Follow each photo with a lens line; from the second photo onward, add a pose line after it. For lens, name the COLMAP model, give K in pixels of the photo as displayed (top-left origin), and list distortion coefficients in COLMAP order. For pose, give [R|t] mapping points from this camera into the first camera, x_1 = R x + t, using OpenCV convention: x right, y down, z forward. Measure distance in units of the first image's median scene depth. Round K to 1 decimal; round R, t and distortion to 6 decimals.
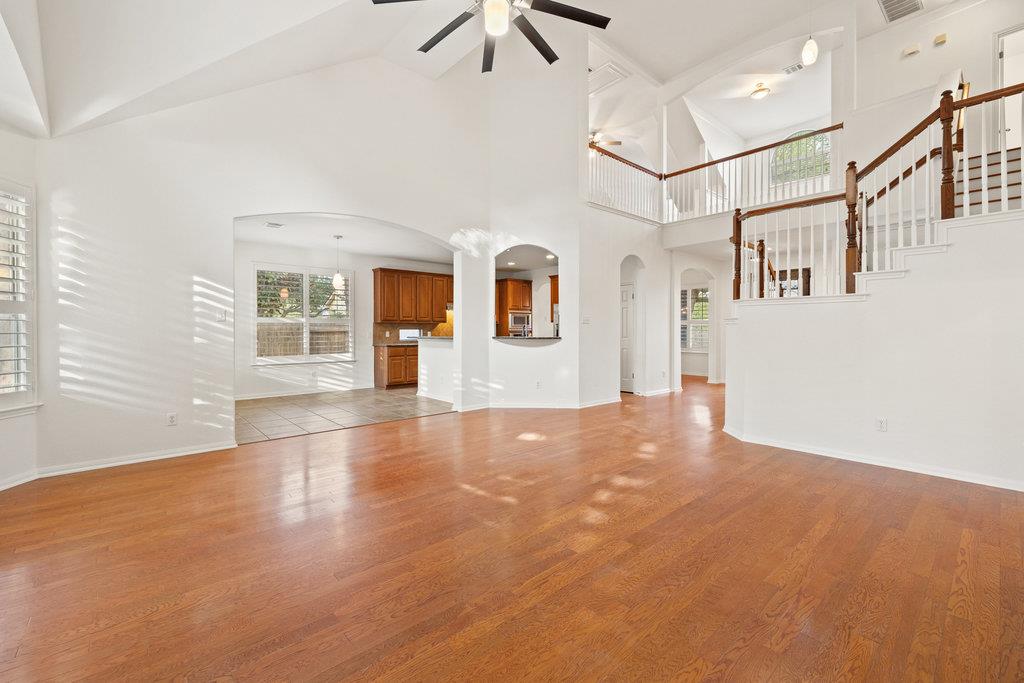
lens RADIAL K [[427.9, 0, 508.1], [0, 427.9, 333.5], [0, 0, 1]] dist [0.002824, 0.000081]
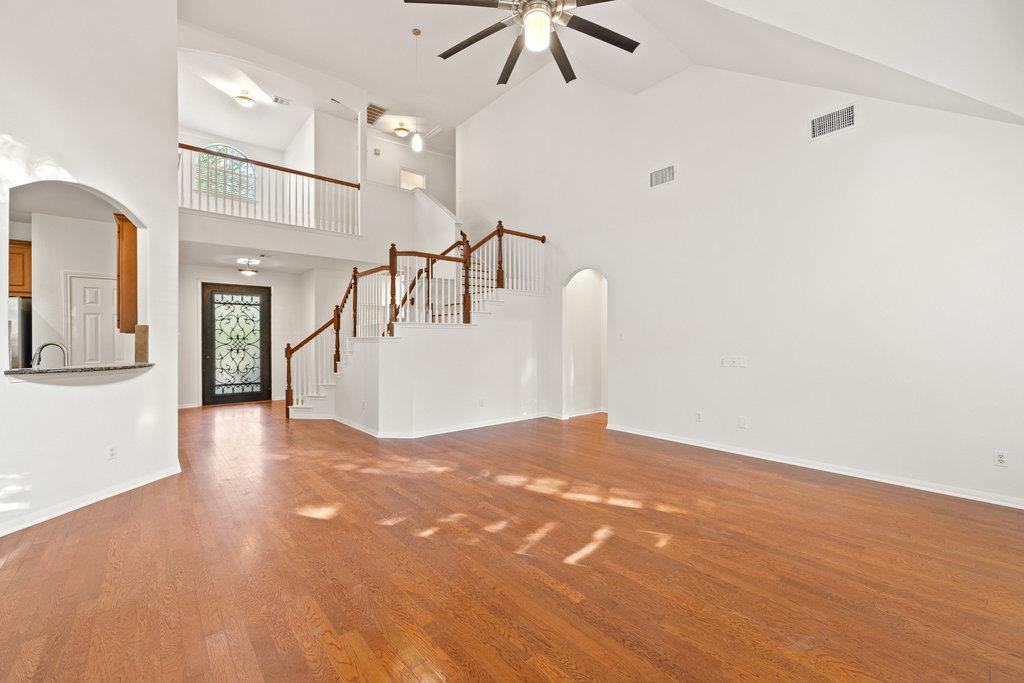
lens RADIAL K [[427.9, 0, 510.0], [0, 427.9, 340.6], [0, 0, 1]] dist [0.002824, 0.000081]
pose [[0.020496, -0.003806, 0.999783, -0.805939], [0.009855, 0.999945, 0.003604, -0.035328], [-0.999741, 0.009779, 0.020533, 0.838387]]
